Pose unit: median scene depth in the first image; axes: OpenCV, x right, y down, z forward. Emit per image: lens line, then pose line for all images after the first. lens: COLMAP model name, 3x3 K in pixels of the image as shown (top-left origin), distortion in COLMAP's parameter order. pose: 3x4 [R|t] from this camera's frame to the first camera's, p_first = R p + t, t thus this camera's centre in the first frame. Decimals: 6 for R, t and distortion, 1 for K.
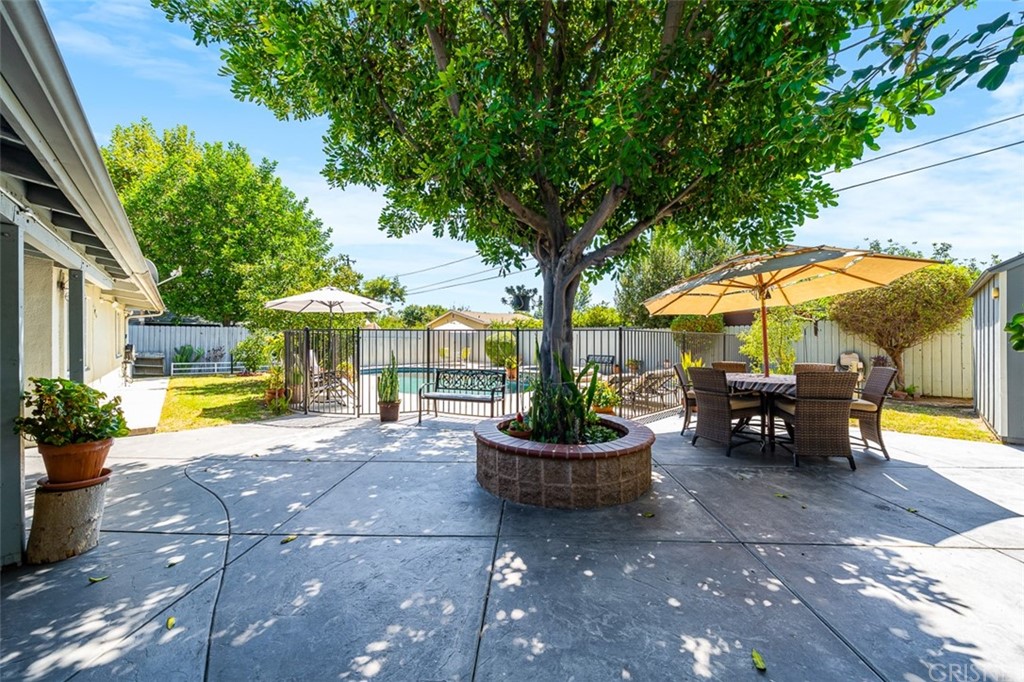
lens RADIAL K [[402.3, 0, 512.9], [0, 402.3, 341.1], [0, 0, 1]] dist [-0.000107, -0.000003]
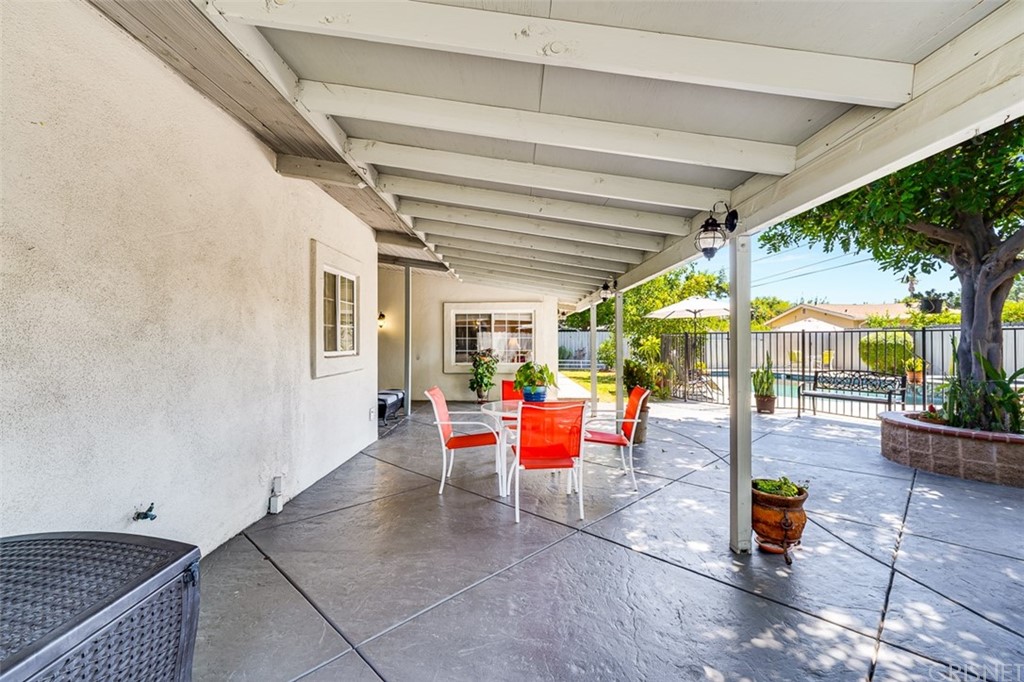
lens RADIAL K [[424.9, 0, 508.9], [0, 424.9, 340.8], [0, 0, 1]] dist [0.003697, 0.000574]
pose [[0.732506, -0.007104, -0.680723, -0.032016], [0.003387, 0.999971, -0.006791, 0.000505], [0.680752, 0.002669, 0.732509, -0.625359]]
